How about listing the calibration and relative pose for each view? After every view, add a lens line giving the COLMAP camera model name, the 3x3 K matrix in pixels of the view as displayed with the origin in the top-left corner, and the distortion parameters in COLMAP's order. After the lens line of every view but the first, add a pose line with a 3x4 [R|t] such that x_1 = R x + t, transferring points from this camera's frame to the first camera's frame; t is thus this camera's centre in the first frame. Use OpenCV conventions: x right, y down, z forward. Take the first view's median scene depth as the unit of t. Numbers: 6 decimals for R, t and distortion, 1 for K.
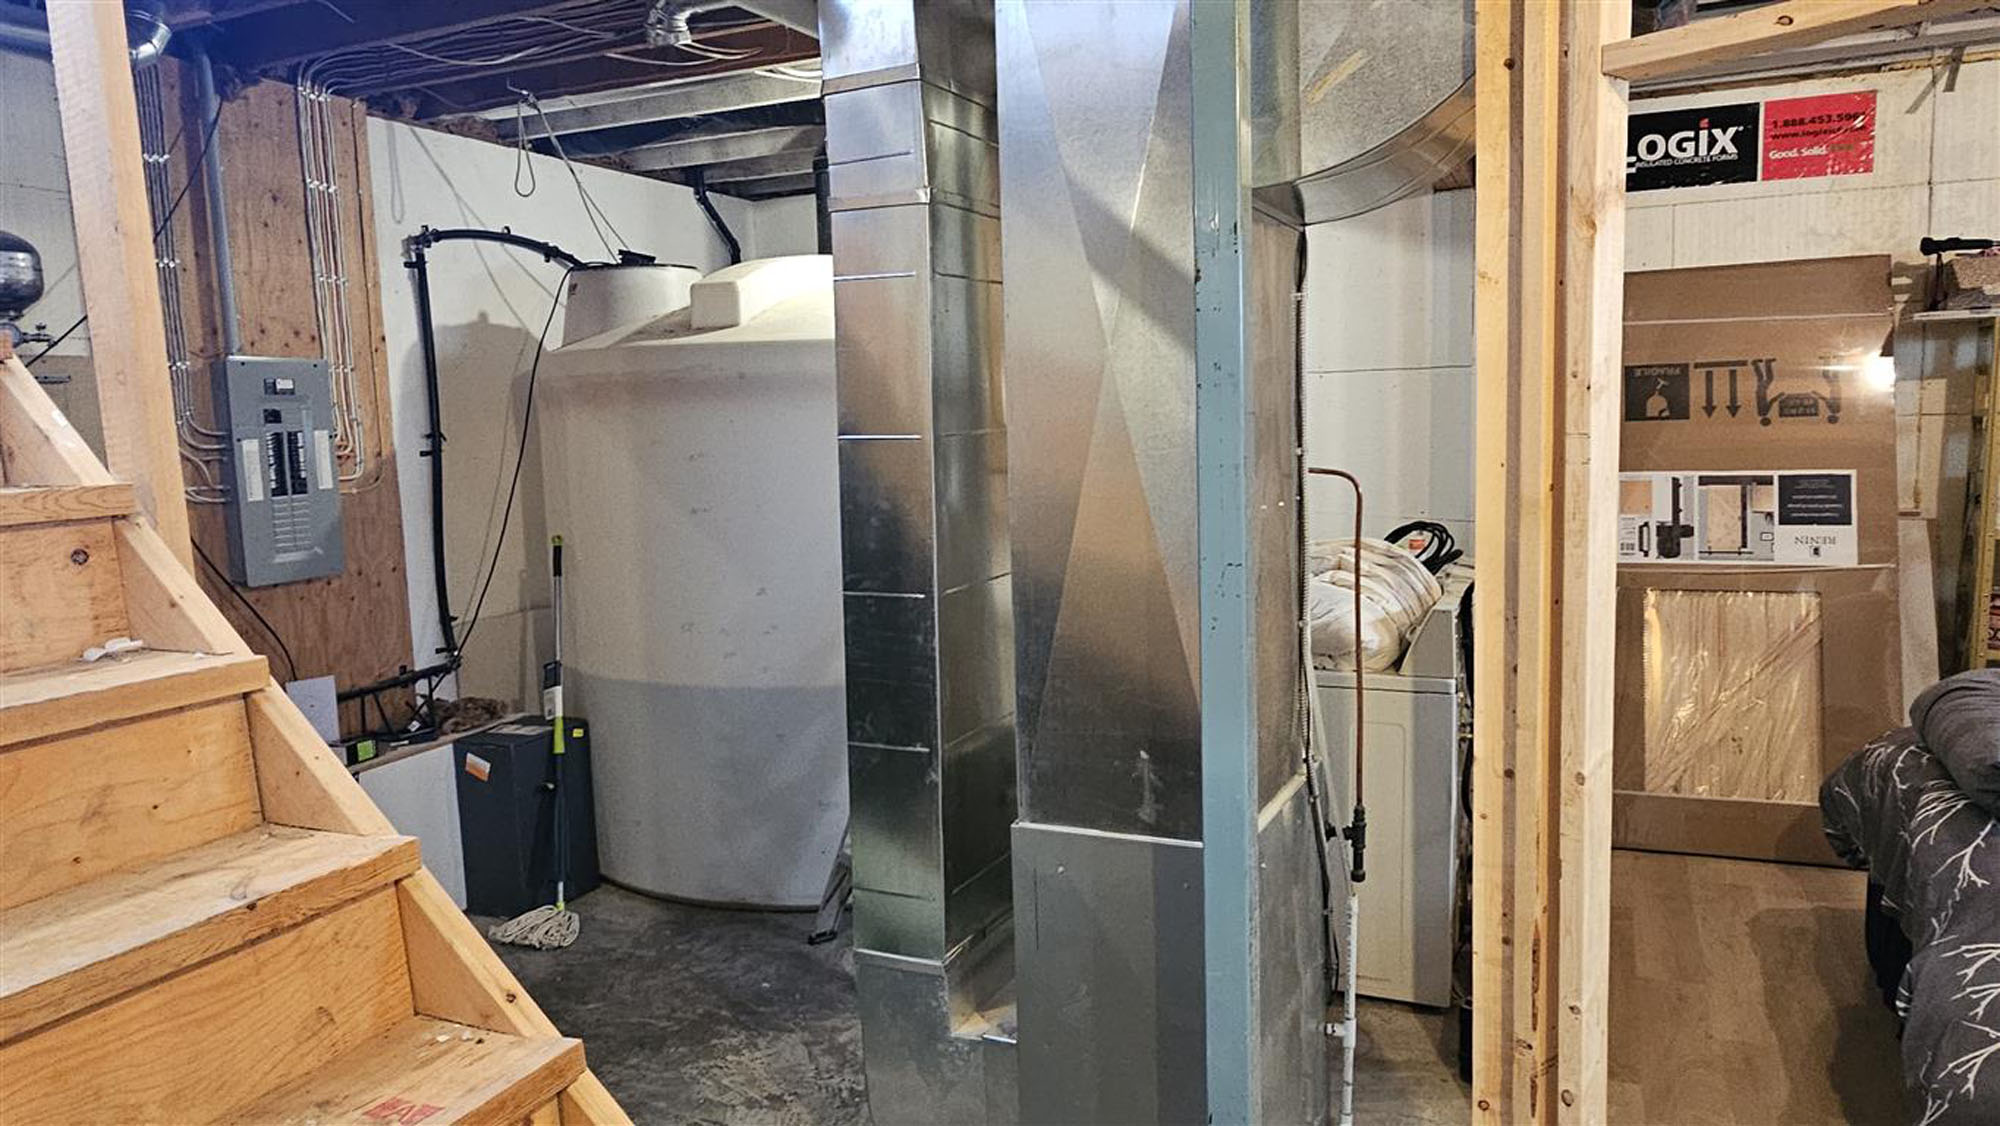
lens RADIAL K [[1274.2, 0, 998.4], [0, 1274.2, 553.1], [0, 0, 1]] dist [-0.000320, -0.001644]
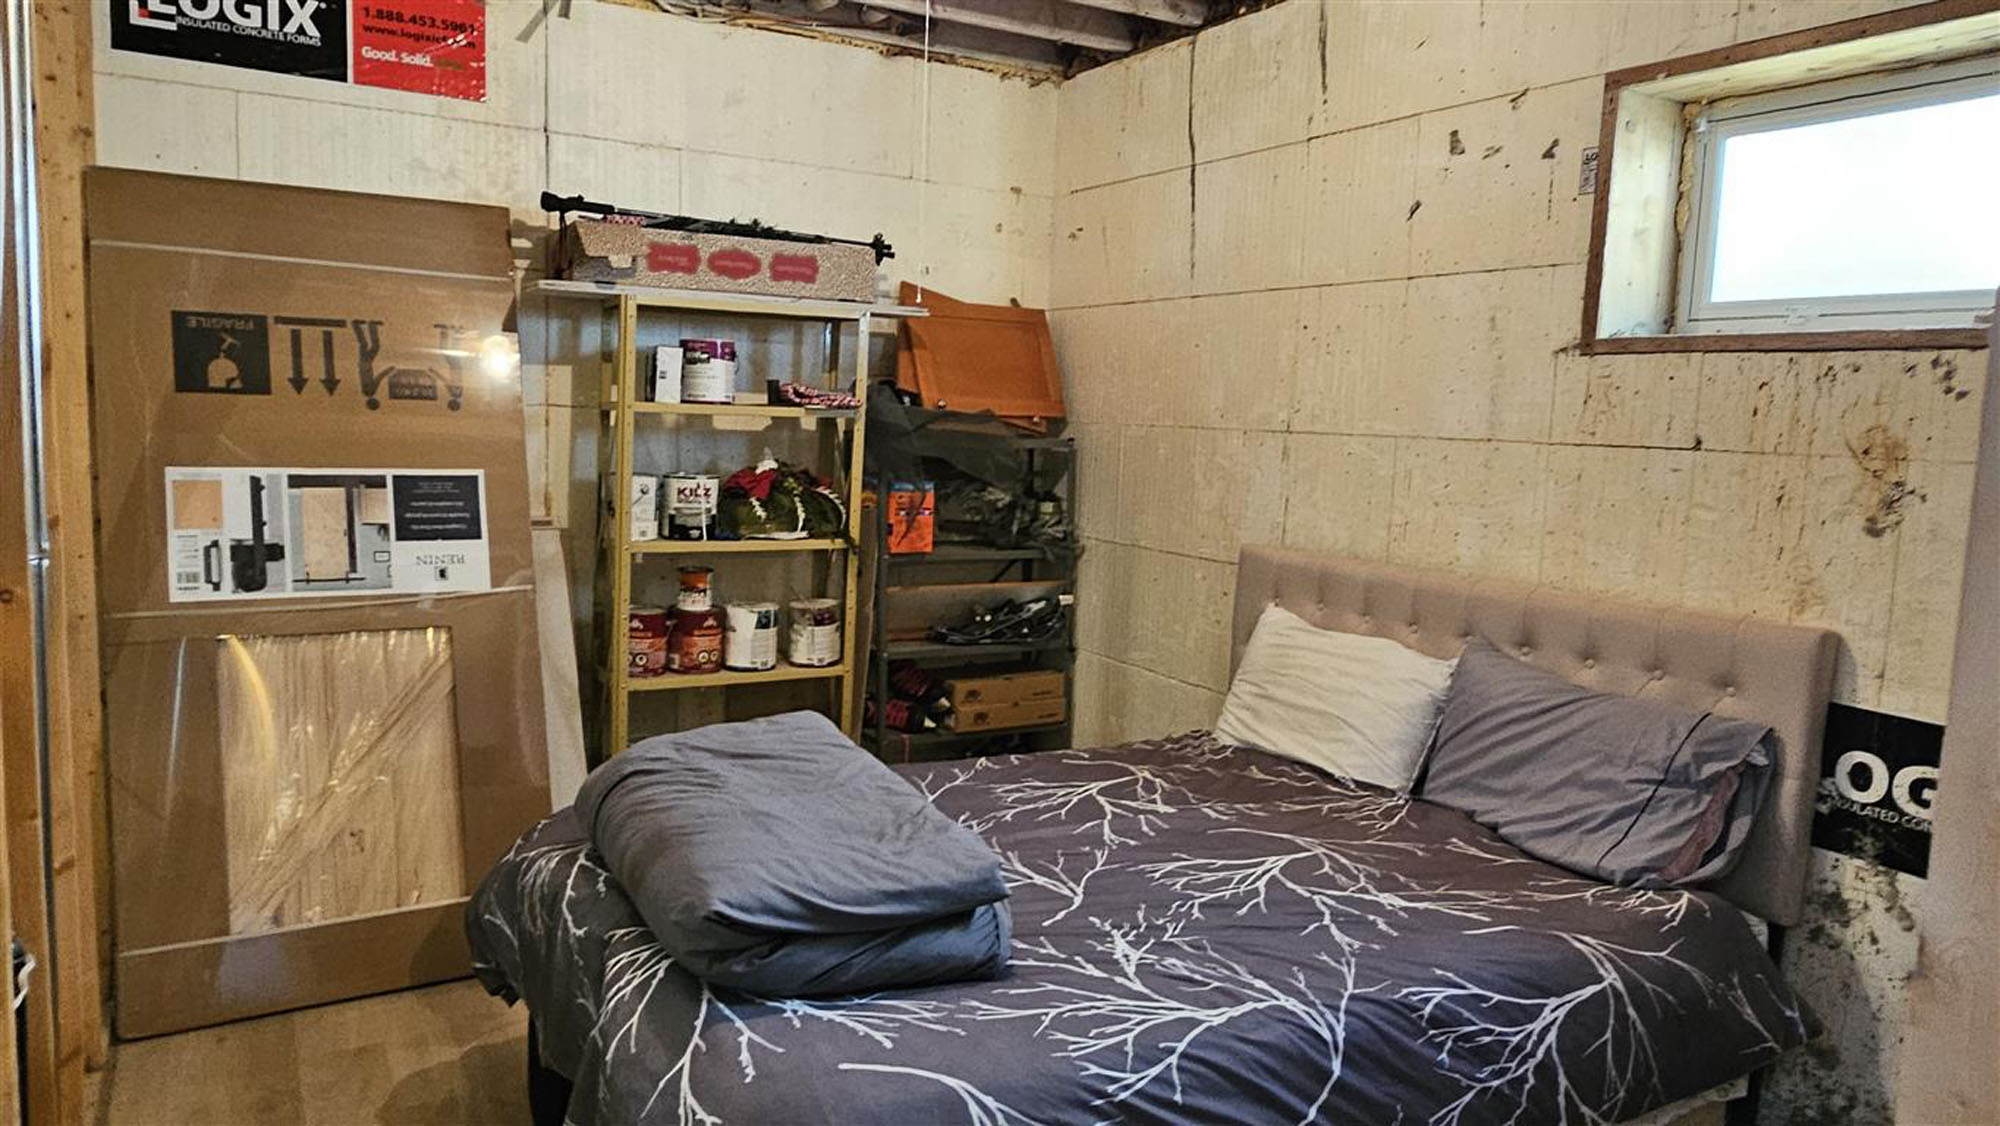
lens RADIAL K [[1274.2, 0, 993.5], [0, 1274.2, 555.0], [0, 0, 1]] dist [-0.000320, -0.001644]
pose [[0.553900, -0.040800, 0.831583, 0.179015], [0.035276, 0.999052, 0.025519, -0.020568], [-0.831836, 0.015200, 0.554814, 0.283874]]
